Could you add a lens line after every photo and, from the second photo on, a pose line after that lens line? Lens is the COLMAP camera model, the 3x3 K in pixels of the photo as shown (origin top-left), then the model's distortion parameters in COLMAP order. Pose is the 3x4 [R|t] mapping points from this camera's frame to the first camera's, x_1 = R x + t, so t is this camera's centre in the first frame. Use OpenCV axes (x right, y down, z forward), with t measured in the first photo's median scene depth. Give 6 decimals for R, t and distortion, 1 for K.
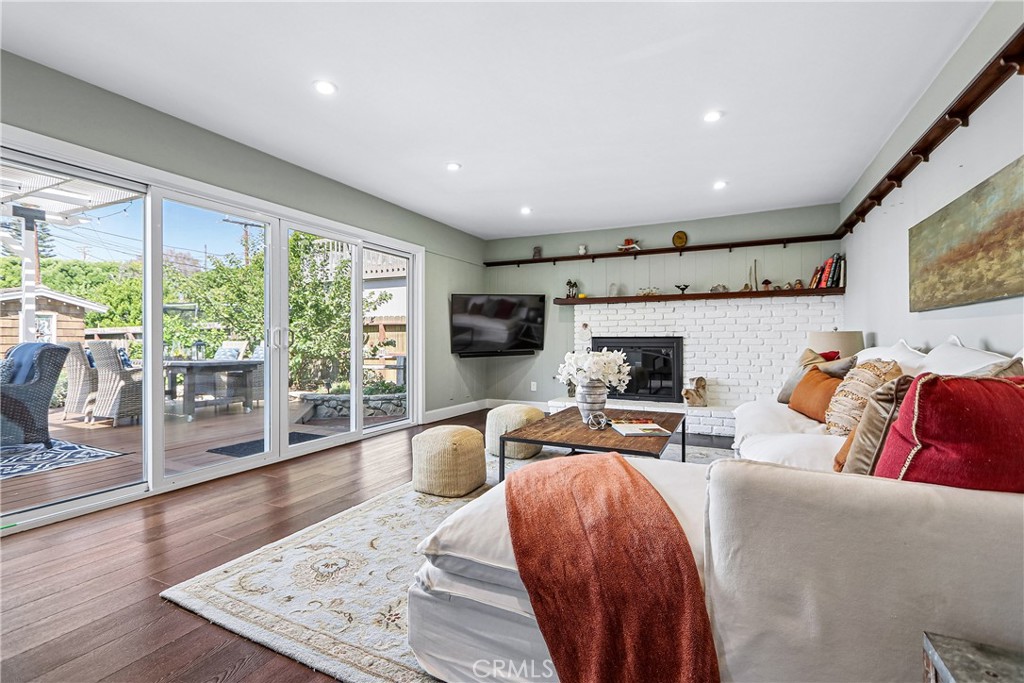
lens RADIAL K [[470.6, 0, 510.5], [0, 470.6, 340.4], [0, 0, 1]] dist [0.005060, -0.001986]
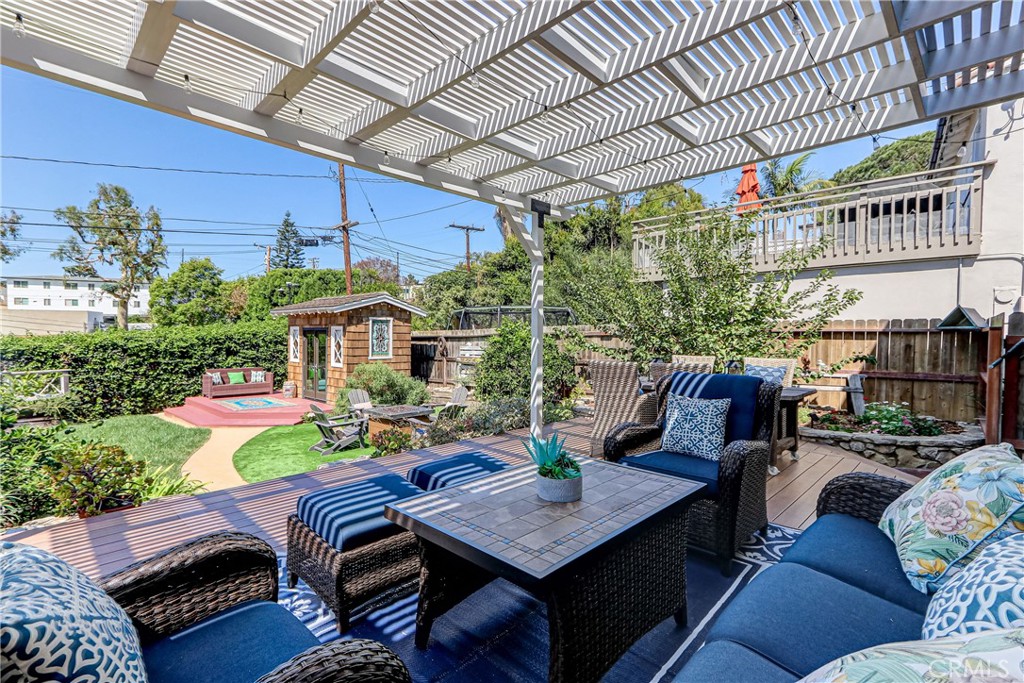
lens RADIAL K [[470.6, 0, 512.4], [0, 470.6, 341.3], [0, 0, 1]] dist [0.005060, -0.001986]
pose [[0.950576, 0.010038, -0.310330, -0.377941], [-0.007567, 0.999929, 0.009167, -0.017339], [0.310400, -0.006365, 0.950585, 0.083350]]
